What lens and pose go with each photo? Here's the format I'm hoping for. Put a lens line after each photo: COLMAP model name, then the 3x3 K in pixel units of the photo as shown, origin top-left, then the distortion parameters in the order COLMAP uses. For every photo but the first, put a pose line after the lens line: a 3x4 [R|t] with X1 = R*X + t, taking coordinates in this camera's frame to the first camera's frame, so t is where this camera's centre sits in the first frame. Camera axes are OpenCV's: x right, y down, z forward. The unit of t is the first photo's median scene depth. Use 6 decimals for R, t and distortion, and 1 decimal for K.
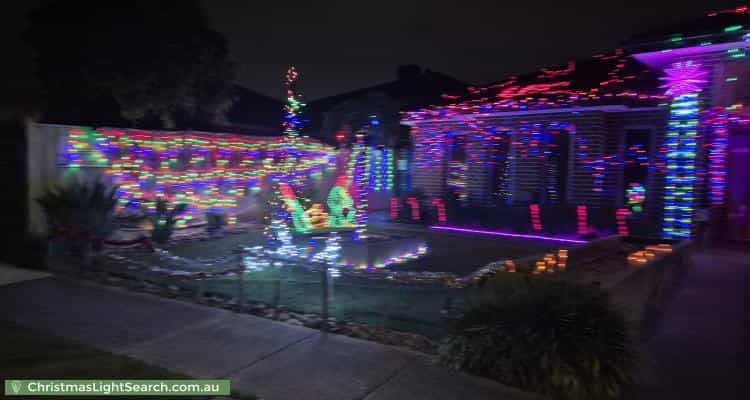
lens RADIAL K [[526.0, 0, 371.0], [0, 526.0, 198.9], [0, 0, 1]] dist [0.052475, -0.001417]
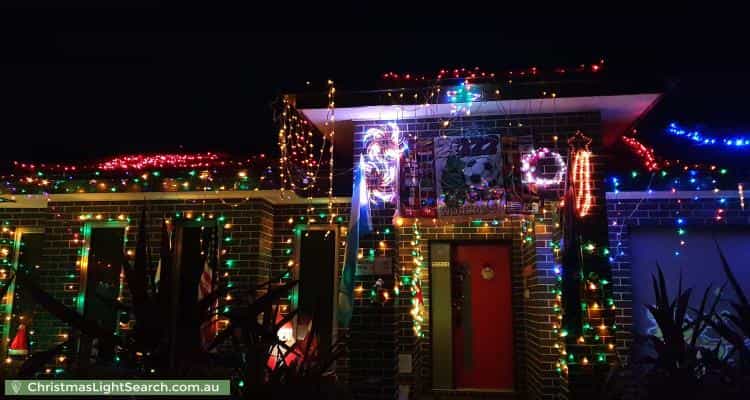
lens RADIAL K [[620.0, 0, 362.8], [0, 620.0, 200.1], [0, 0, 1]] dist [0.081663, 0.000382]
pose [[0.875438, 0.055092, 0.480180, 0.187695], [0.038013, 0.982557, -0.182033, -0.027025], [-0.481833, 0.177612, 0.858074, 0.319968]]
